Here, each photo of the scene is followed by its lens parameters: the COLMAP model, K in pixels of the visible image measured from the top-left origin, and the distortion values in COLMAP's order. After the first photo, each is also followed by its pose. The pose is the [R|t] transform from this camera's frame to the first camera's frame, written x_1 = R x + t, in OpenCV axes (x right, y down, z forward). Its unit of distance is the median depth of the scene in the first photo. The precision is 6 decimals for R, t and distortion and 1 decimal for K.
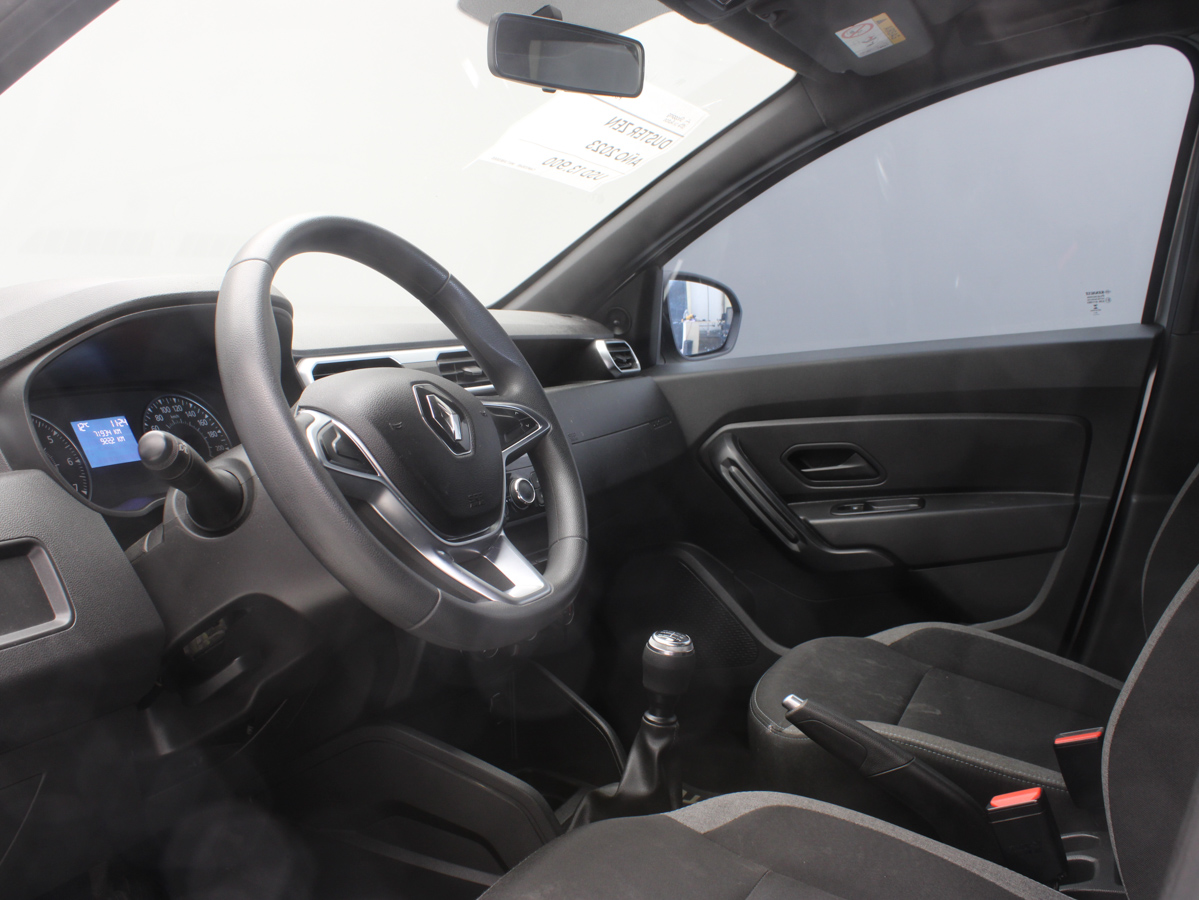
lens RADIAL K [[1221.0, 0, 599.5], [0, 1221.0, 450.0], [0, 0, 1]] dist [-0.136415, 0.059885]
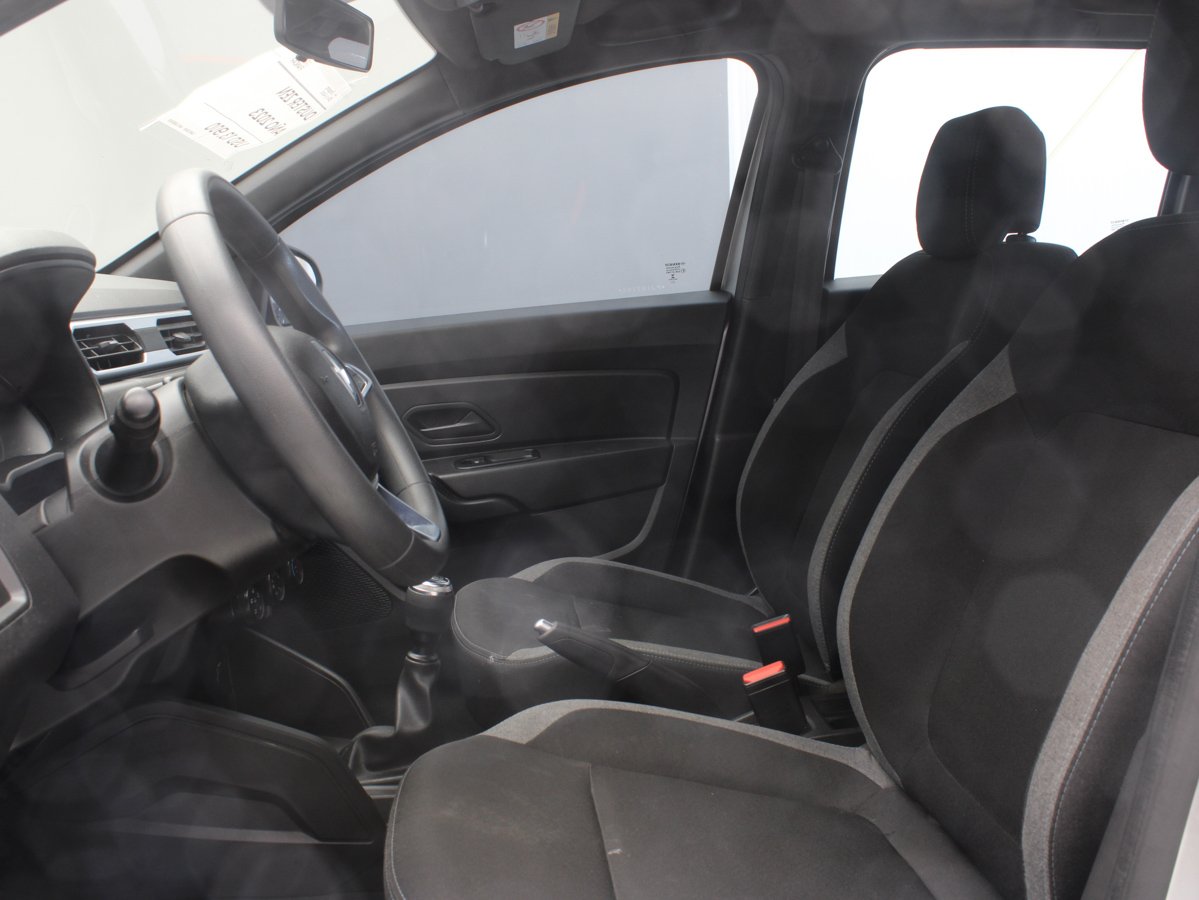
lens RADIAL K [[1221.0, 0, 599.5], [0, 1221.0, 450.0], [0, 0, 1]] dist [-0.136415, 0.059885]
pose [[0.873463, -0.055967, 0.483663, -0.257681], [0.047678, 0.998429, 0.029430, 0.012162], [-0.484550, -0.002646, 0.874760, -0.007093]]
